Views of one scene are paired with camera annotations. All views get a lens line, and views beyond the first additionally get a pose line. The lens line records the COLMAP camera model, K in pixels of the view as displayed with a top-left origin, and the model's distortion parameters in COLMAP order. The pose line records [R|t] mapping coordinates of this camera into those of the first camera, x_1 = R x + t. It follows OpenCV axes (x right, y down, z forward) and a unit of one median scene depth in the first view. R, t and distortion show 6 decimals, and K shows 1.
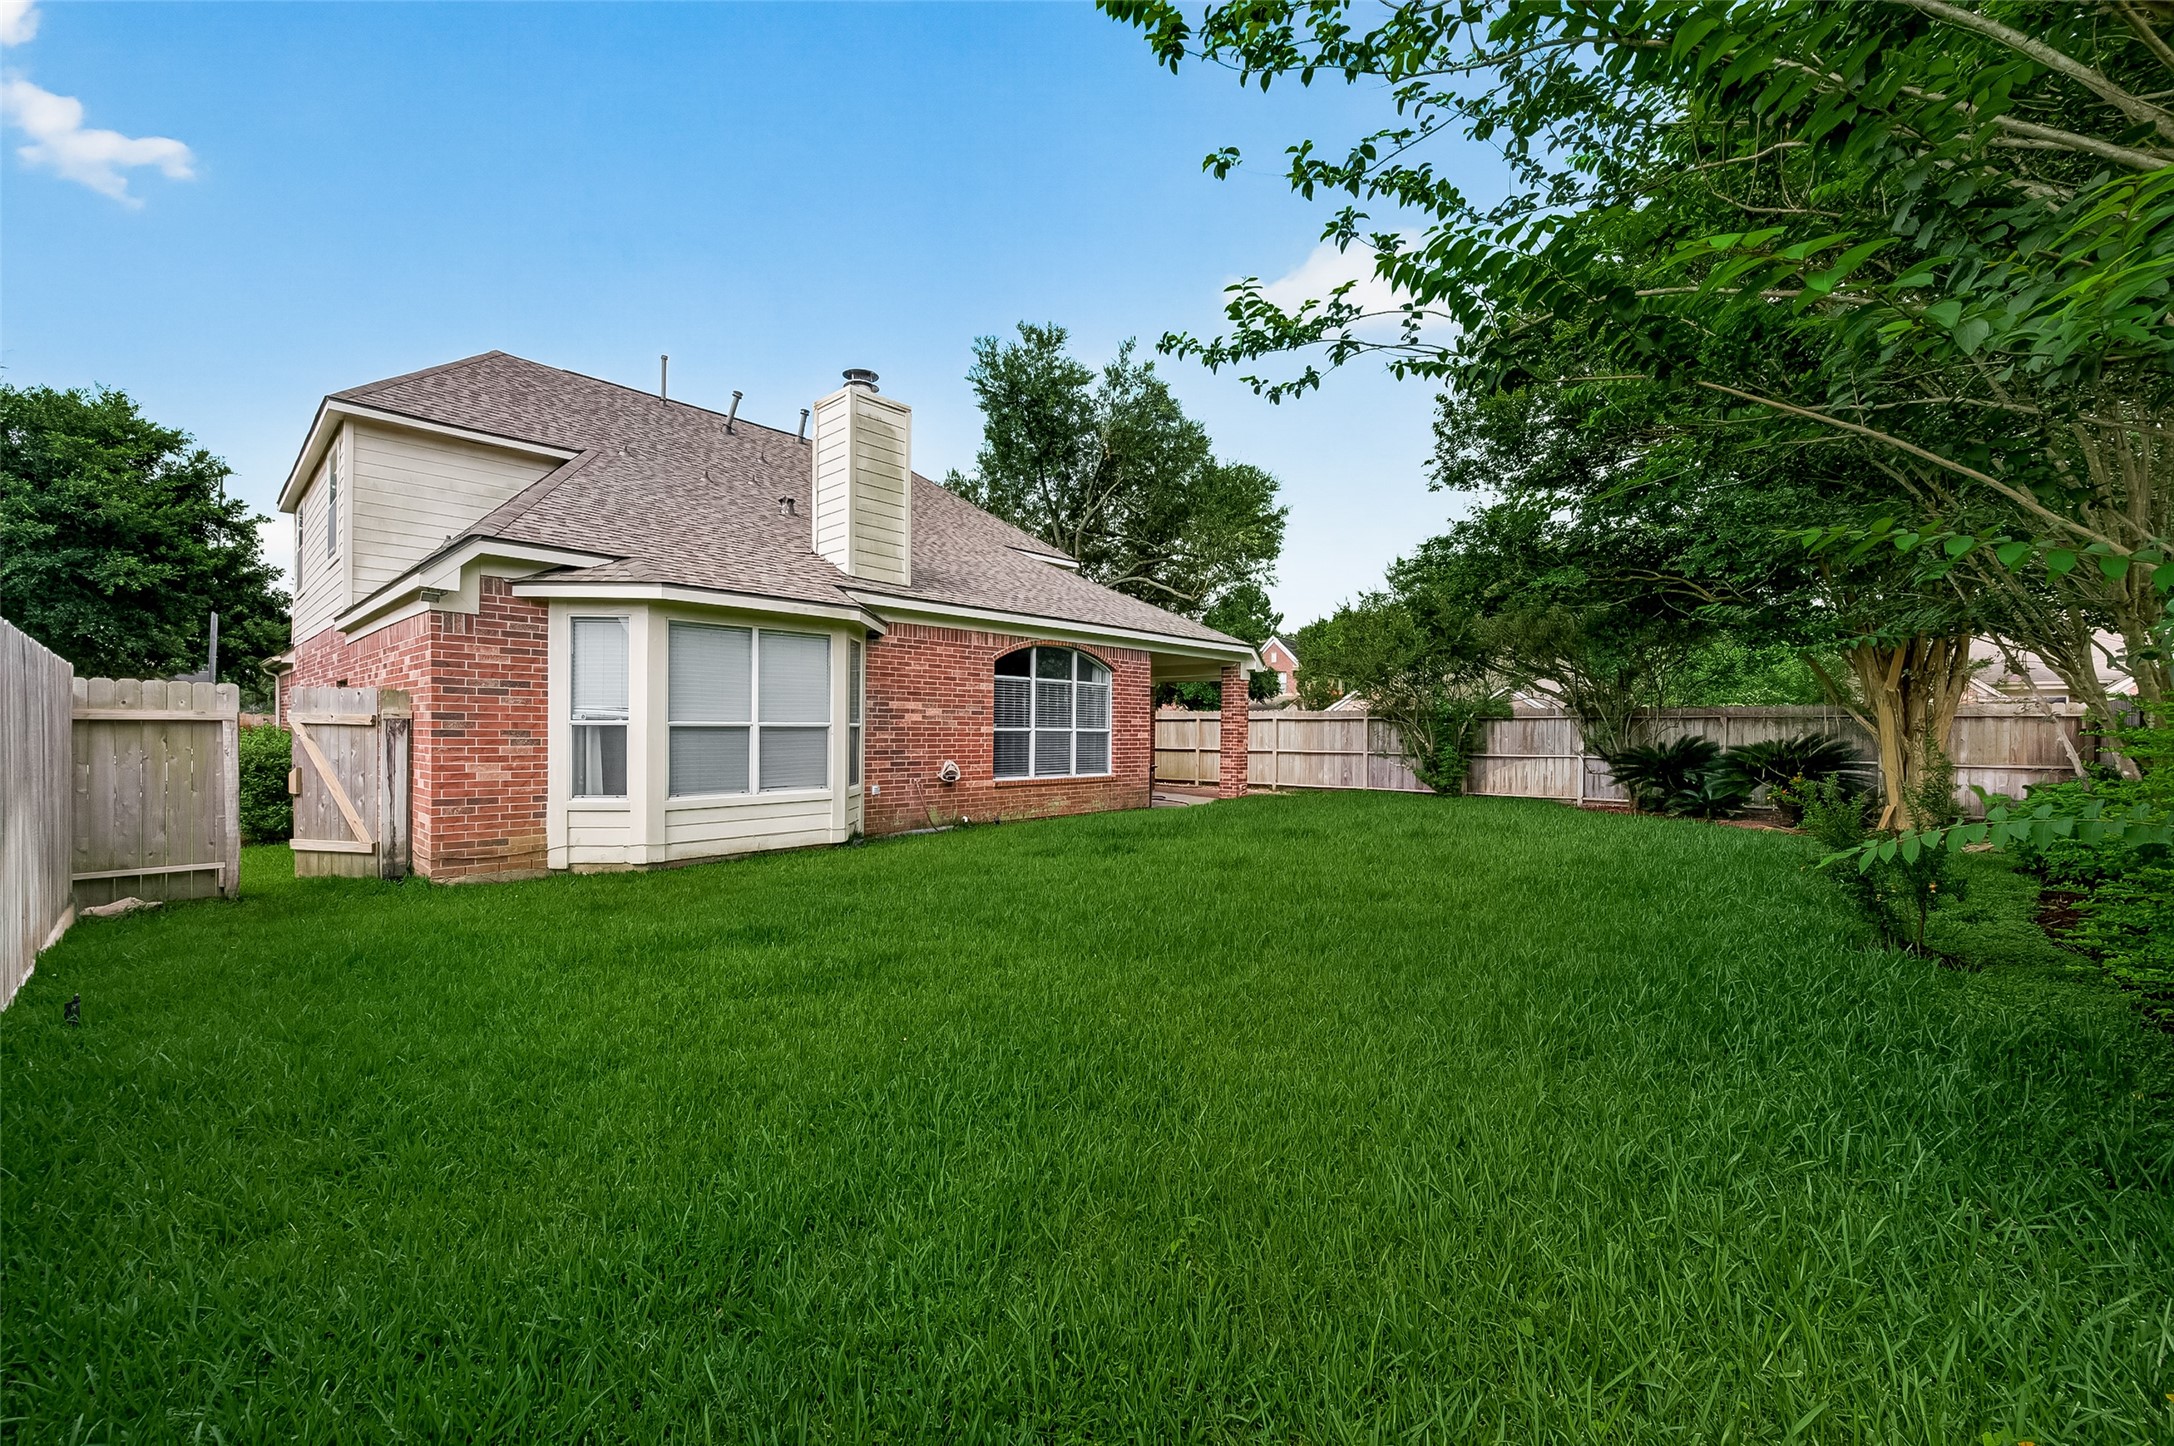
lens RADIAL K [[852.7, 0, 1090.4], [0, 852.7, 726.4], [0, 0, 1]] dist [-0.000500, -0.000008]
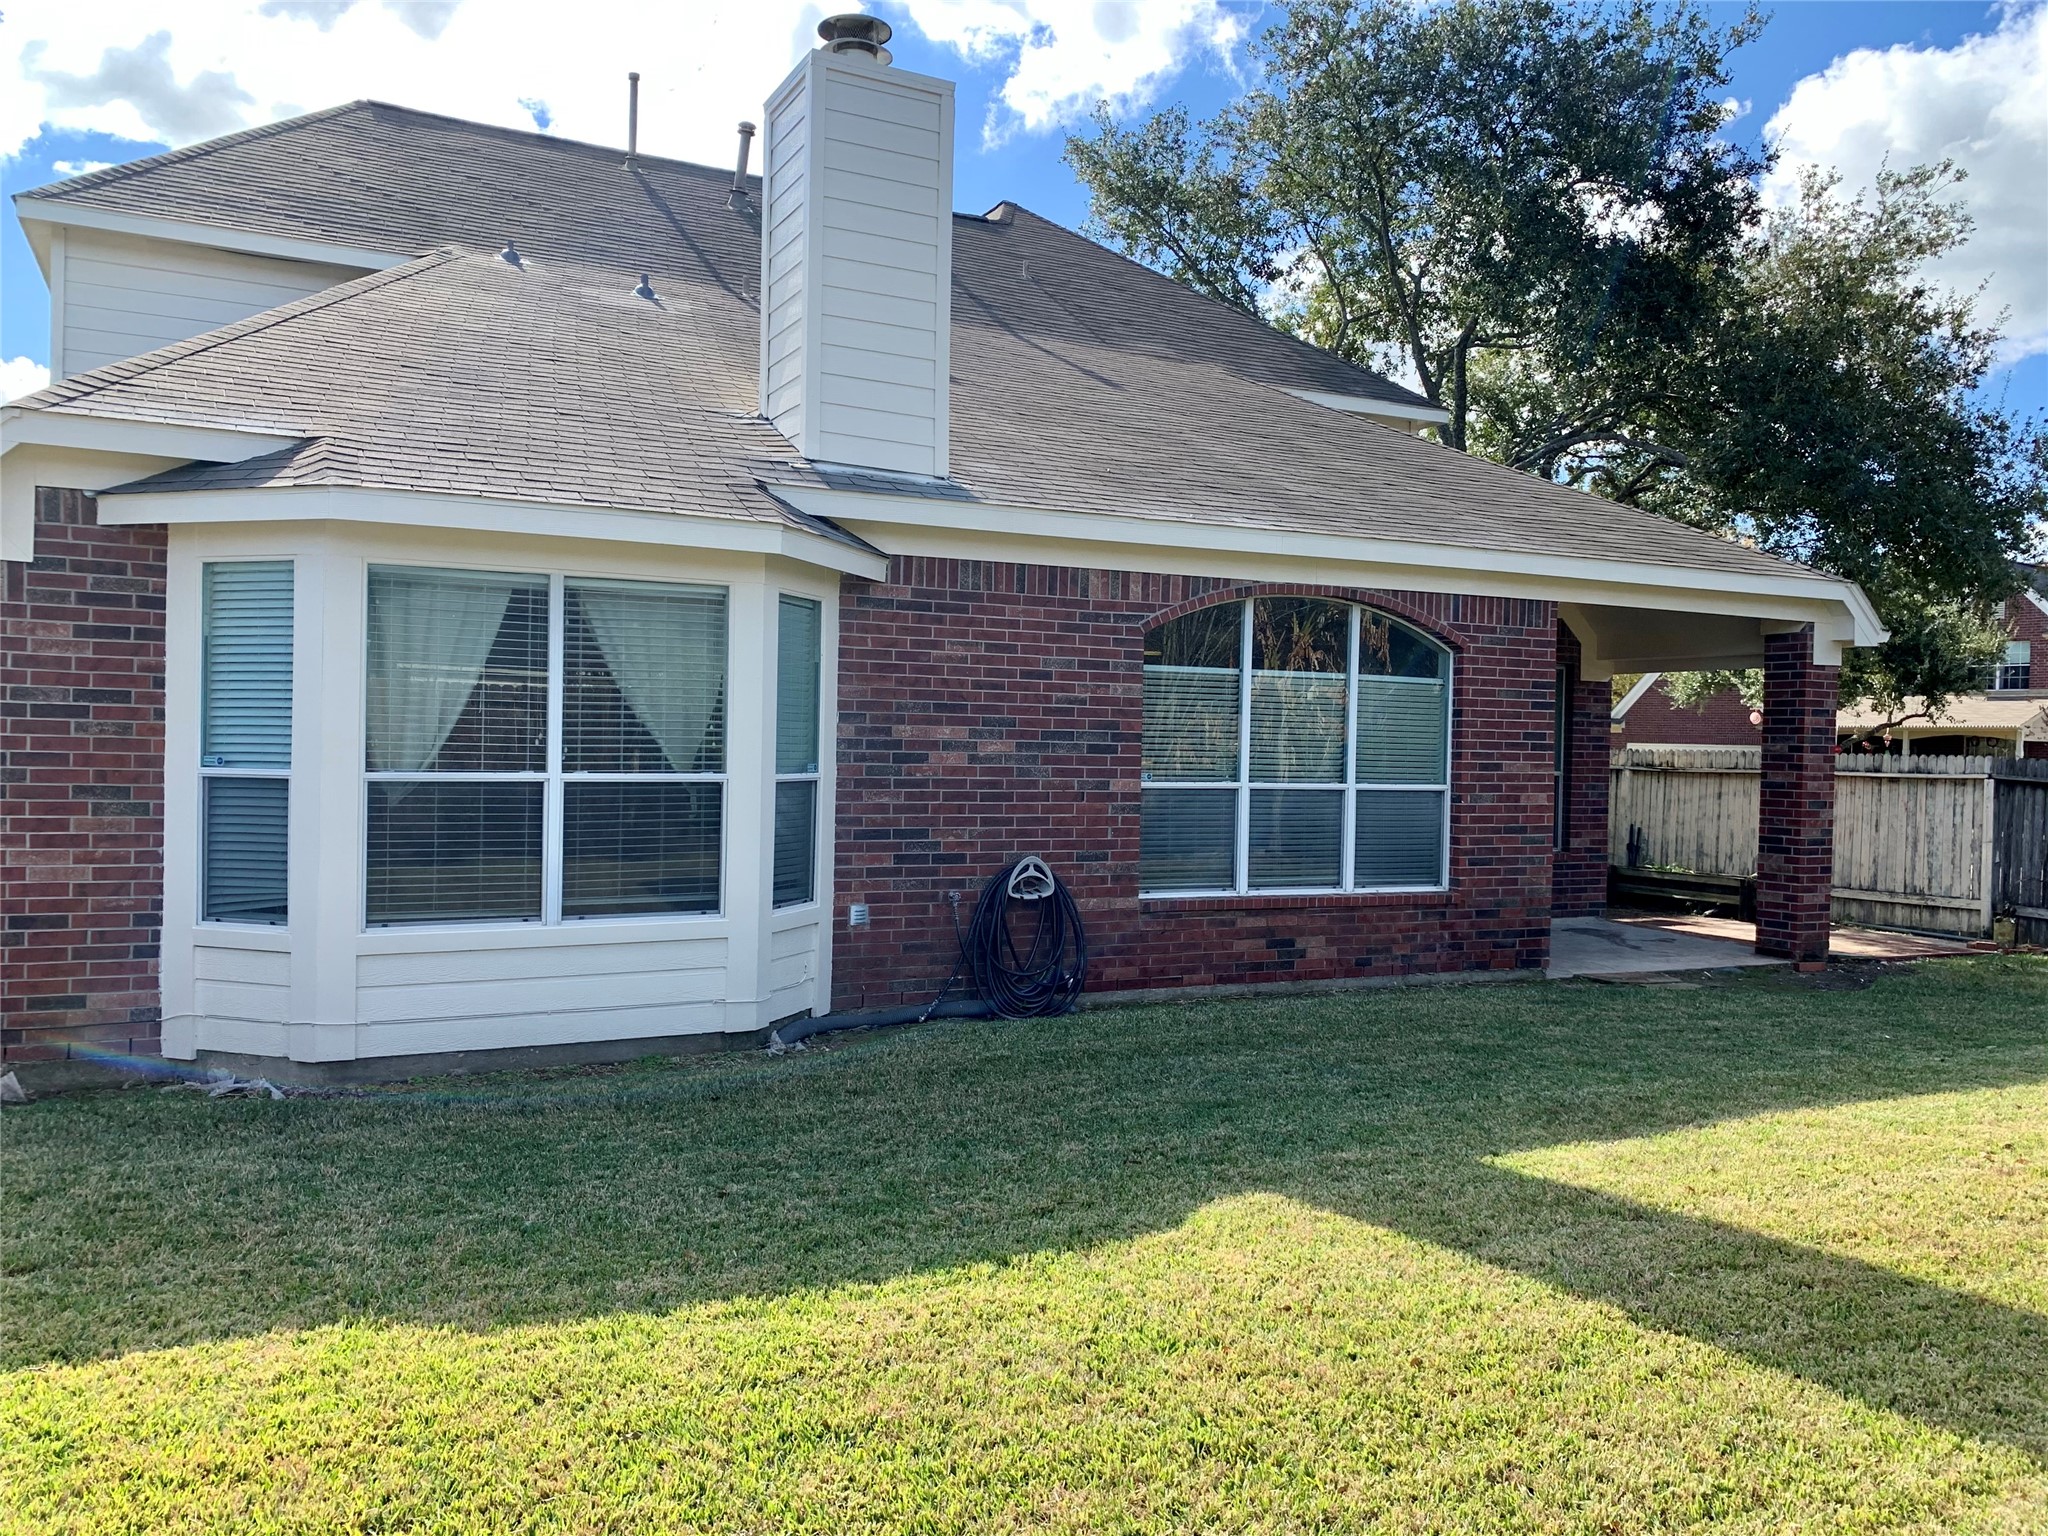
lens RADIAL K [[1567.9, 0, 1022.1], [0, 1567.9, 774.6], [0, 0, 1]] dist [0.005076, 0.011251]
pose [[0.935625, 0.016258, -0.352621, 0.175767], [-0.010312, 0.999771, 0.018733, -0.025365], [0.352845, -0.013891, 0.935579, 0.303138]]
